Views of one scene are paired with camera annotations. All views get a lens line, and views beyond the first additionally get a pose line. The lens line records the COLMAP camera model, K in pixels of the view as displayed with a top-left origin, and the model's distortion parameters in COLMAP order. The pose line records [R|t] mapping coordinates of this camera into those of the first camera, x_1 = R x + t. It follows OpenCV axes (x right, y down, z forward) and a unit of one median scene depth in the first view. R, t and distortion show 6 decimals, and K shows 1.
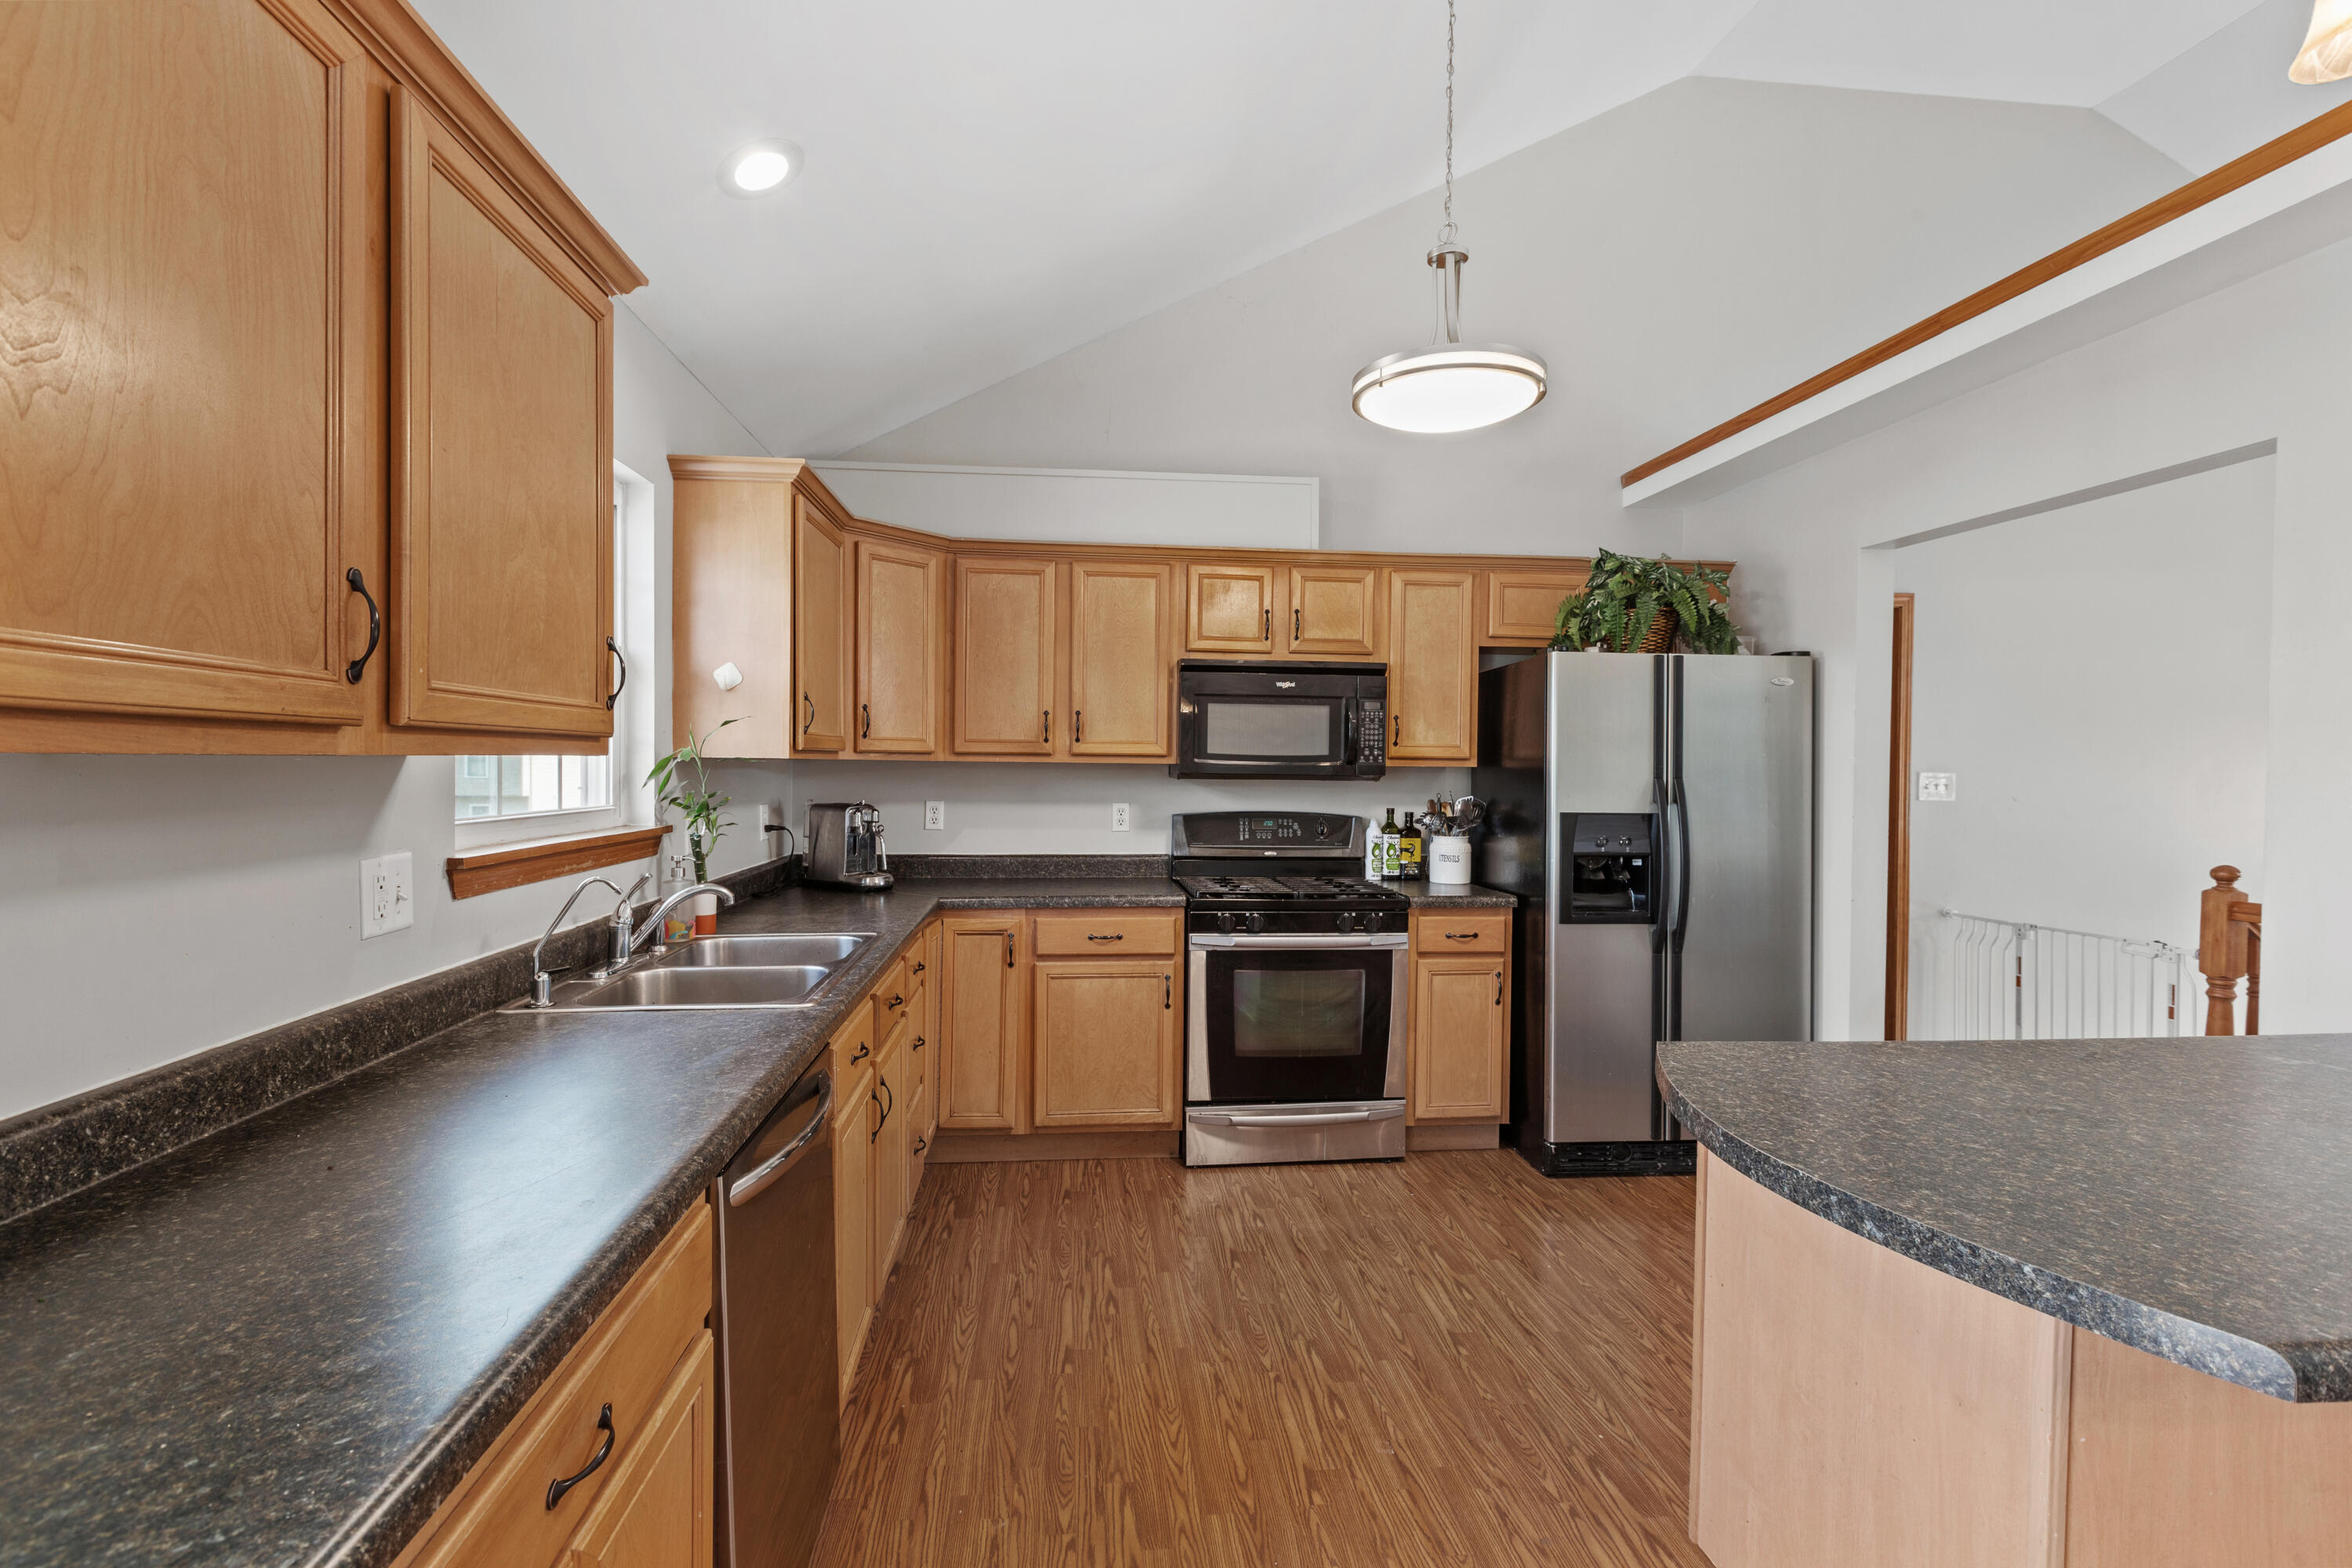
lens RADIAL K [[1063.7, 0, 1170.9], [0, 1063.7, 770.0], [0, 0, 1]] dist [-0.001305, -0.000124]
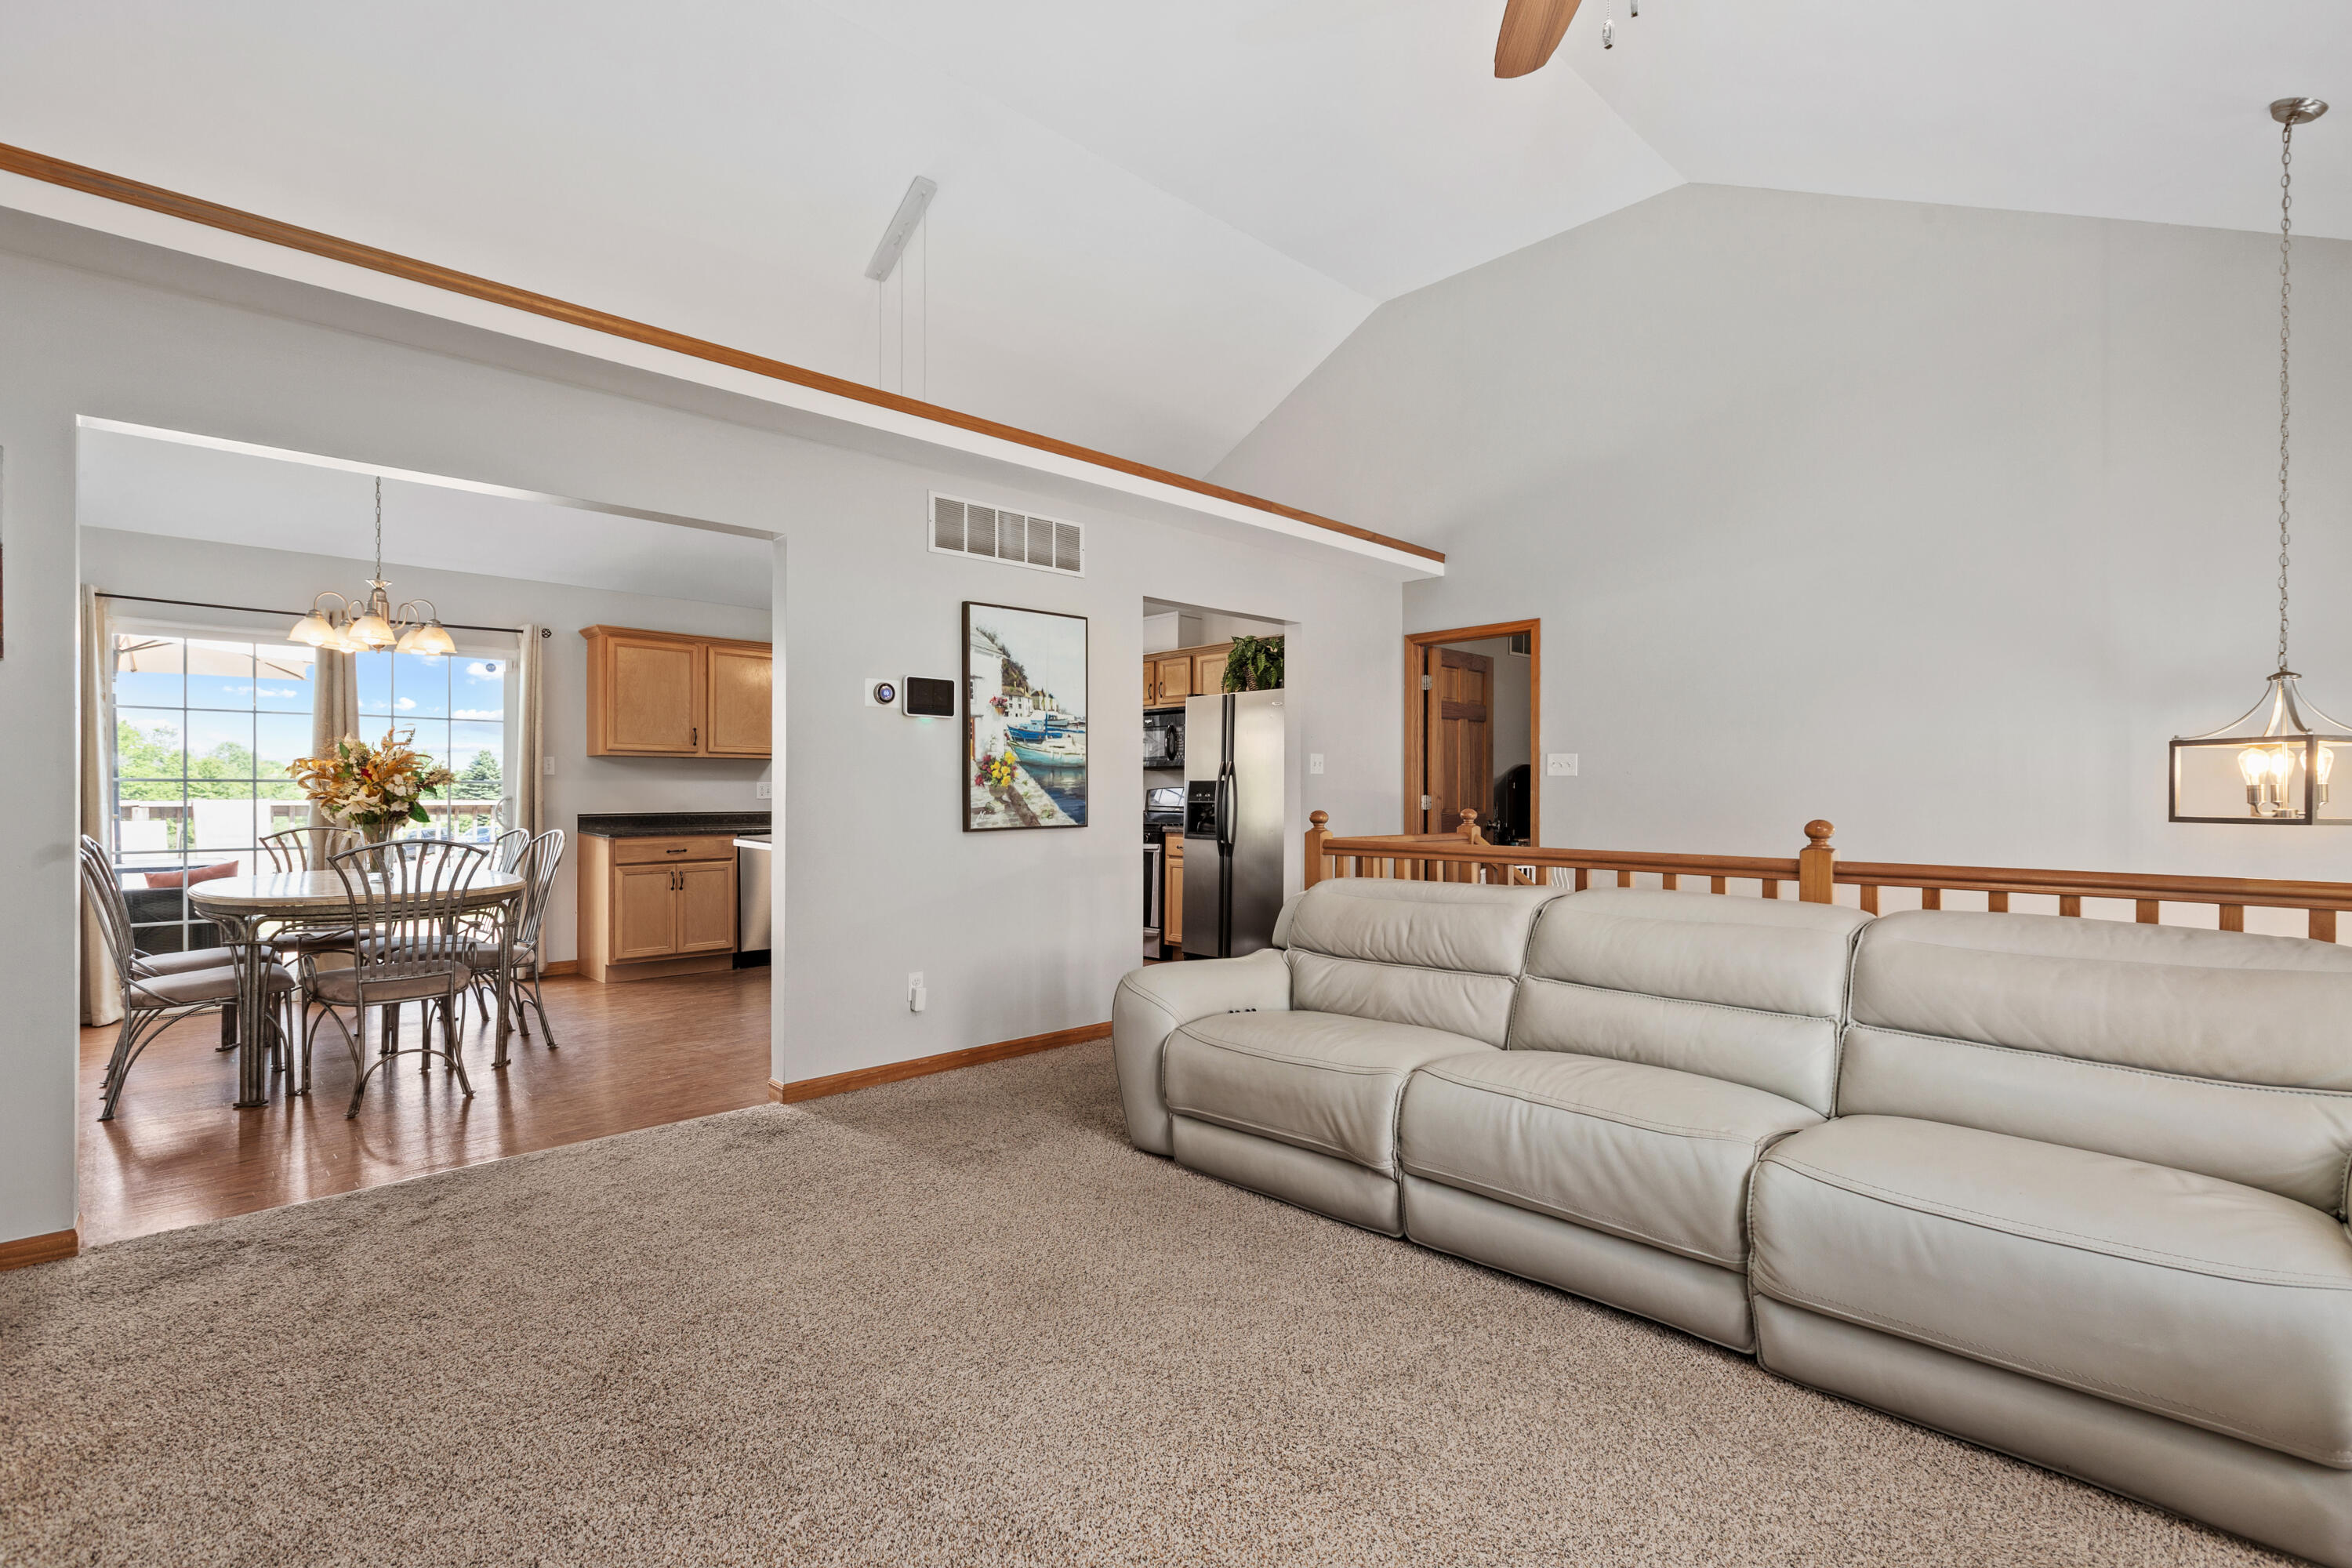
lens RADIAL K [[1063.0, 0, 1170.9], [0, 1063.0, 795.8], [0, 0, 1]] dist [-0.010996, 0.000073]
pose [[0.619440, -0.007551, -0.785008, 1.737089], [-0.001202, 0.999943, -0.010567, 0.081725], [0.785043, 0.007489, 0.619396, -0.201946]]
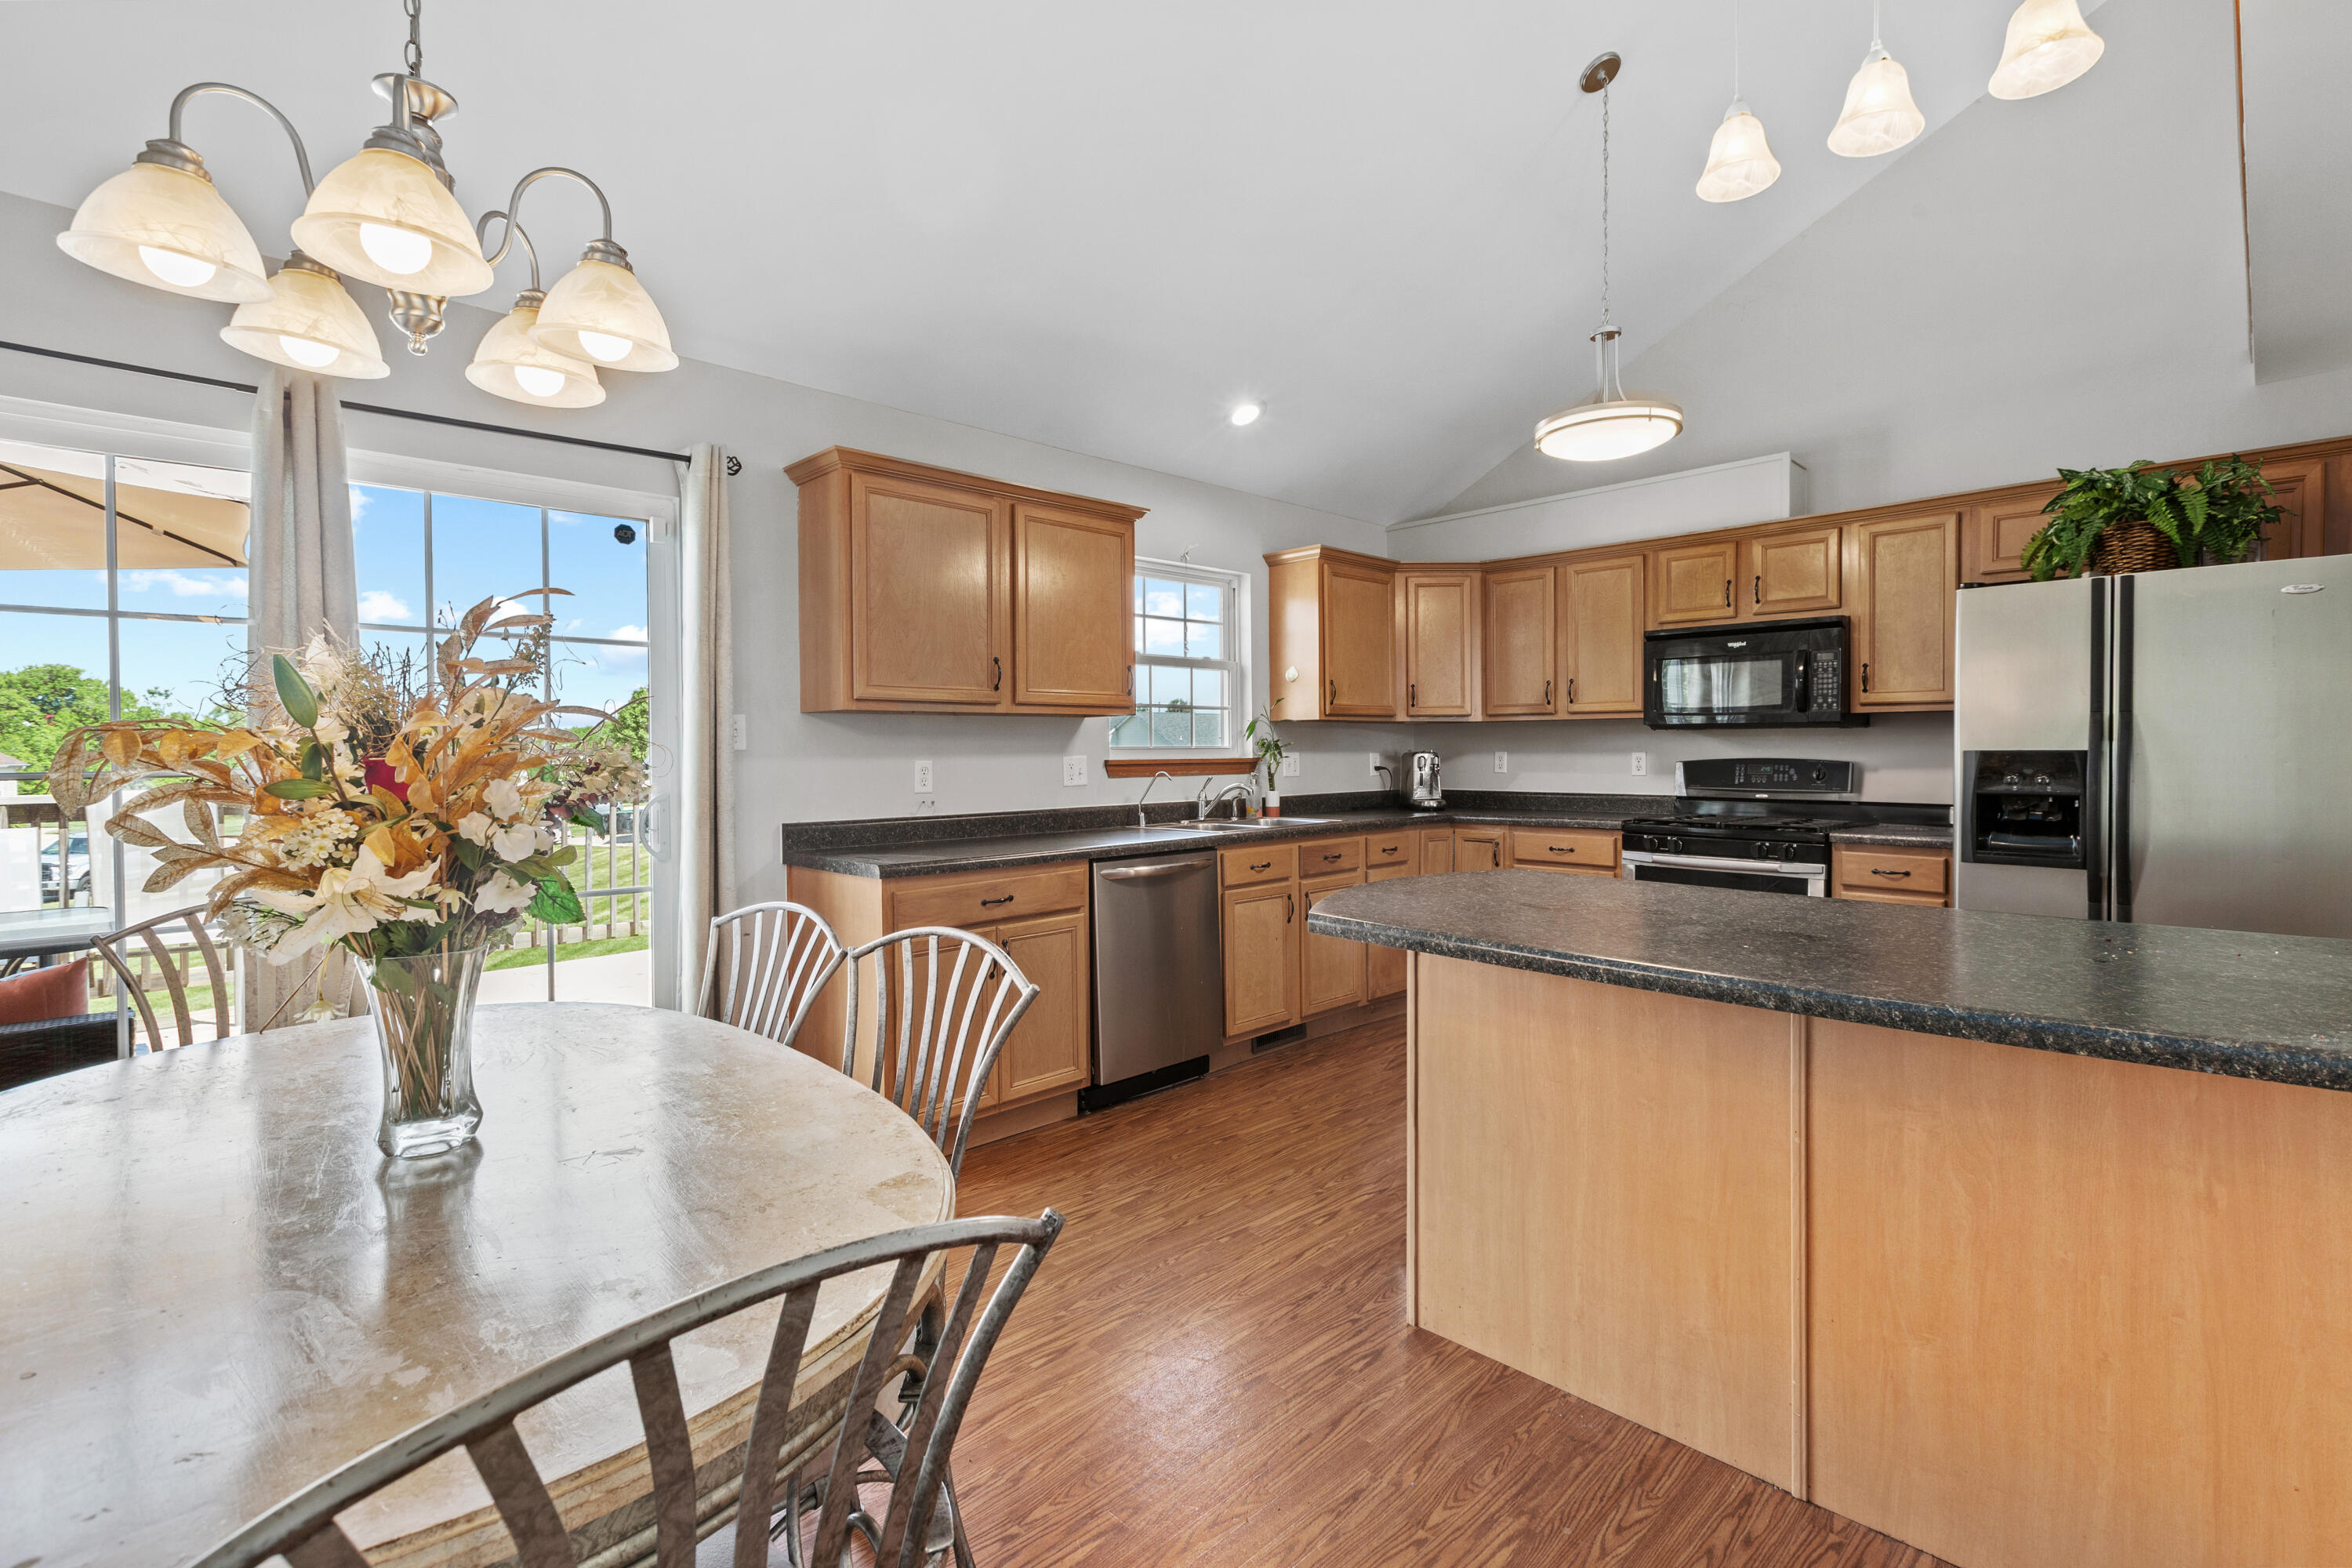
lens RADIAL K [[1075.4, 0, 1179.5], [0, 1075.4, 757.6], [0, 0, 1]] dist [0.001280, 0.000627]
pose [[0.618217, -0.007645, -0.785971, 0.657566], [0.007411, 0.999965, -0.003897, 0.042114], [0.785973, -0.003416, 0.618252, -0.189146]]
